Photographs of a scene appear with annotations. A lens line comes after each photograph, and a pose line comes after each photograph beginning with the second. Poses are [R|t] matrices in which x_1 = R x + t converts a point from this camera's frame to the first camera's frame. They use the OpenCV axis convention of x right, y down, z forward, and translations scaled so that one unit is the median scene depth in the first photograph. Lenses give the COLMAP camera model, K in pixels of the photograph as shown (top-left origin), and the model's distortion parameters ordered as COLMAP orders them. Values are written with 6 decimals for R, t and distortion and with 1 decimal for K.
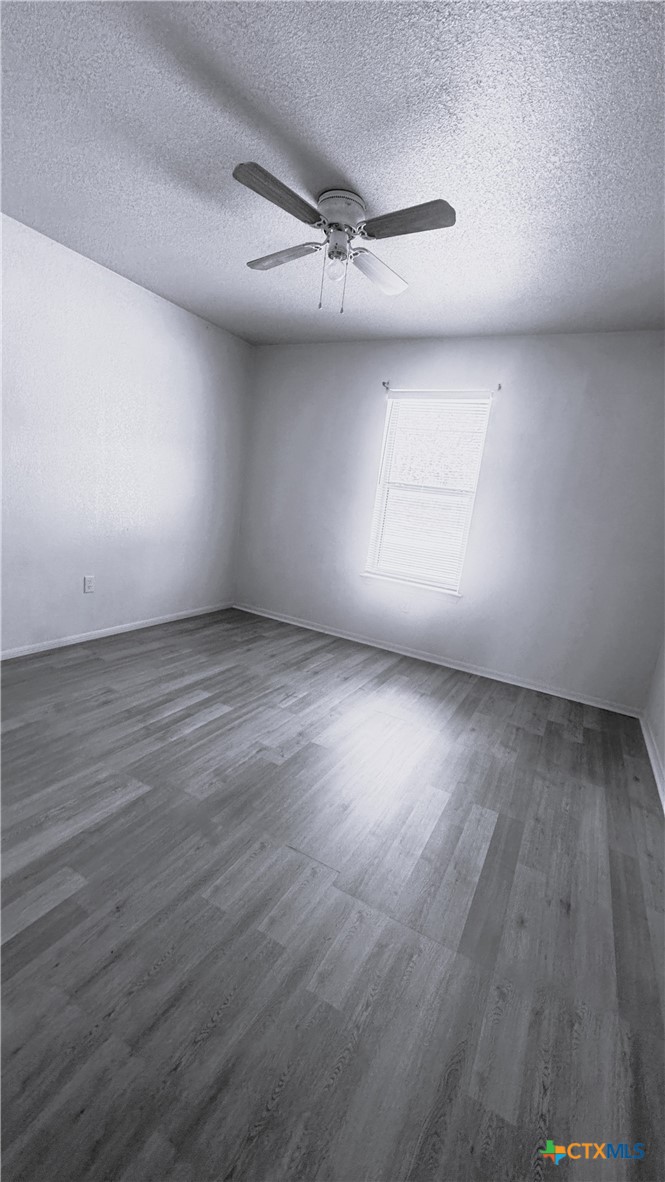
lens RADIAL K [[471.4, 0, 335.3], [0, 471.4, 595.3], [0, 0, 1]] dist [-0.002286, -0.000212]
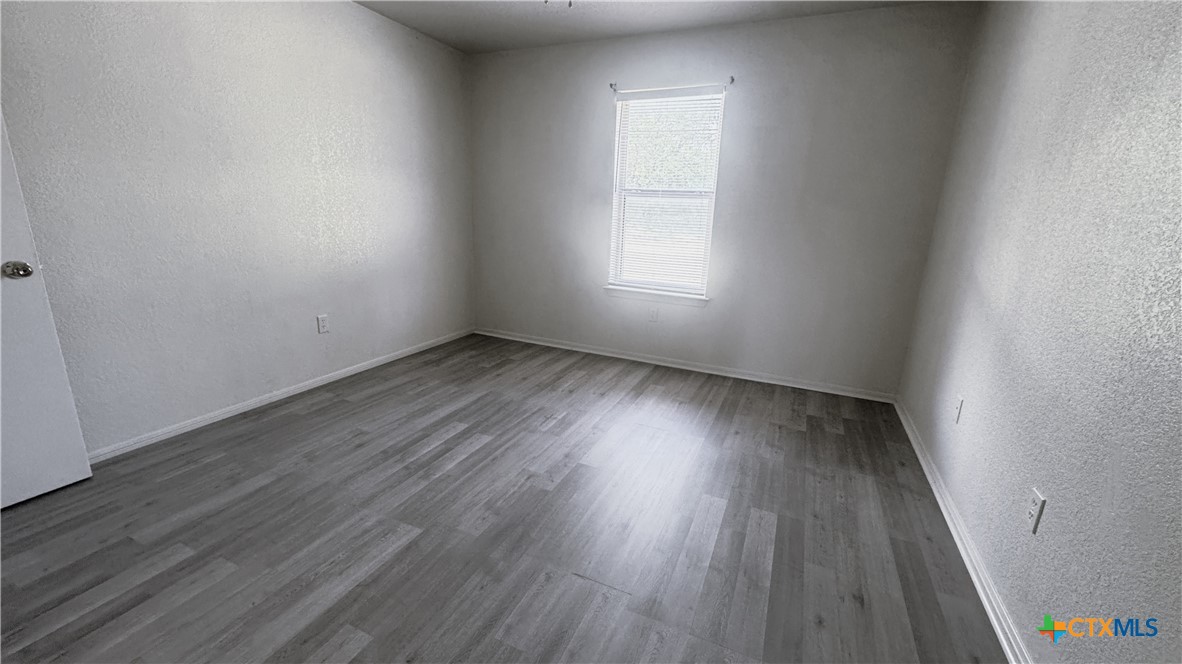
lens RADIAL K [[471.4, 0, 591.0], [0, 471.4, 332.0], [0, 0, 1]] dist [-0.002286, -0.000212]
pose [[0.994392, -0.096265, 0.043781, -0.040642], [0.094001, 0.994259, 0.051115, -0.006042], [-0.048450, -0.046713, 0.997733, 0.035892]]
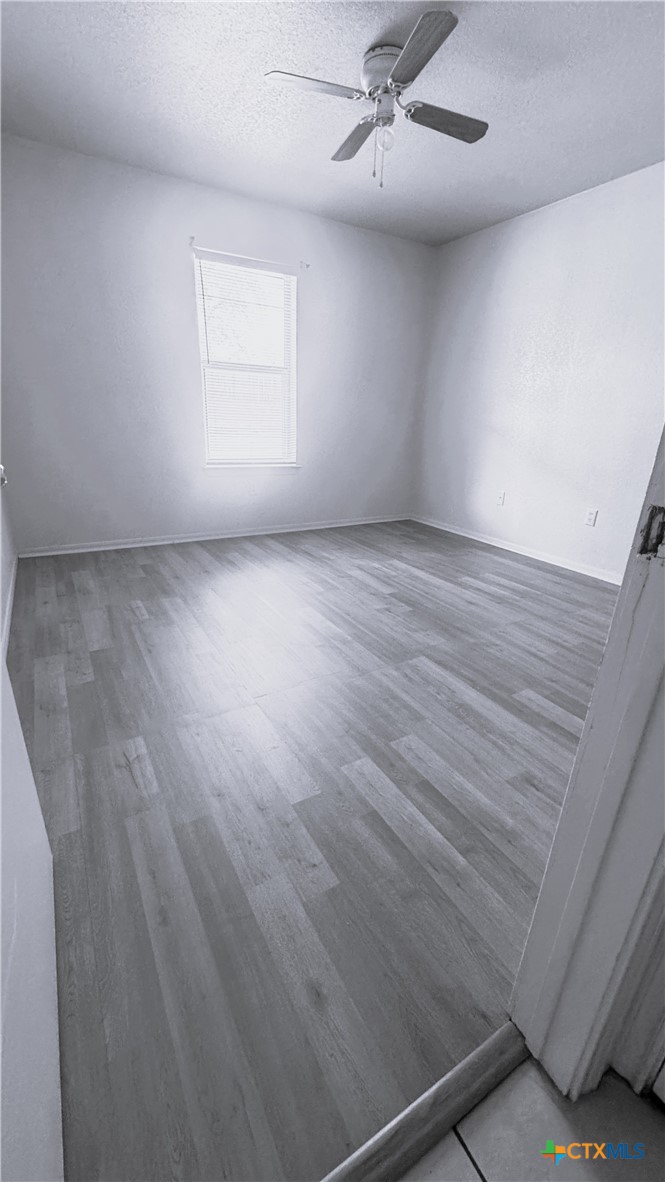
lens RADIAL K [[471.4, 0, 335.3], [0, 471.4, 595.3], [0, 0, 1]] dist [-0.002286, -0.000212]
pose [[0.518480, -0.400884, 0.755295, -0.999768], [0.206030, 0.915838, 0.344663, -0.129830], [-0.829898, -0.023088, 0.557437, 0.407998]]
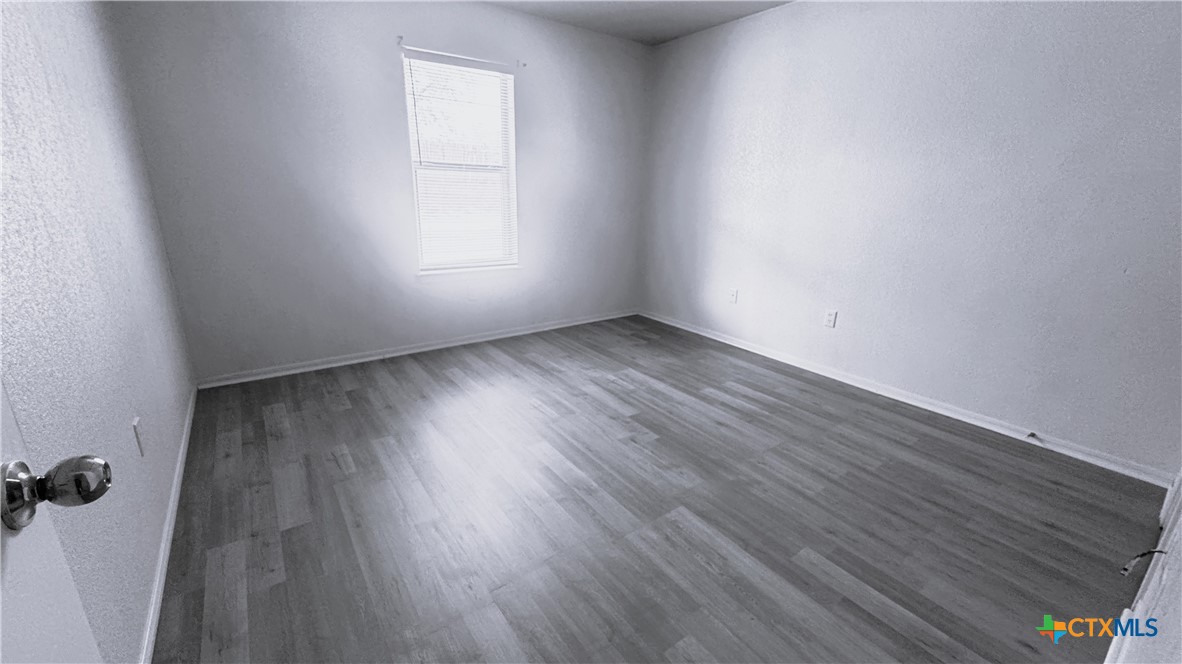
lens RADIAL K [[475.3, 0, 591.0], [0, 475.3, 332.0], [0, 0, 1]] dist [-0.000996, 0.000027]
pose [[0.438242, -0.361816, 0.822820, -0.896295], [0.217751, 0.930875, 0.293355, -0.212559], [-0.872083, 0.050609, 0.486734, 0.496870]]
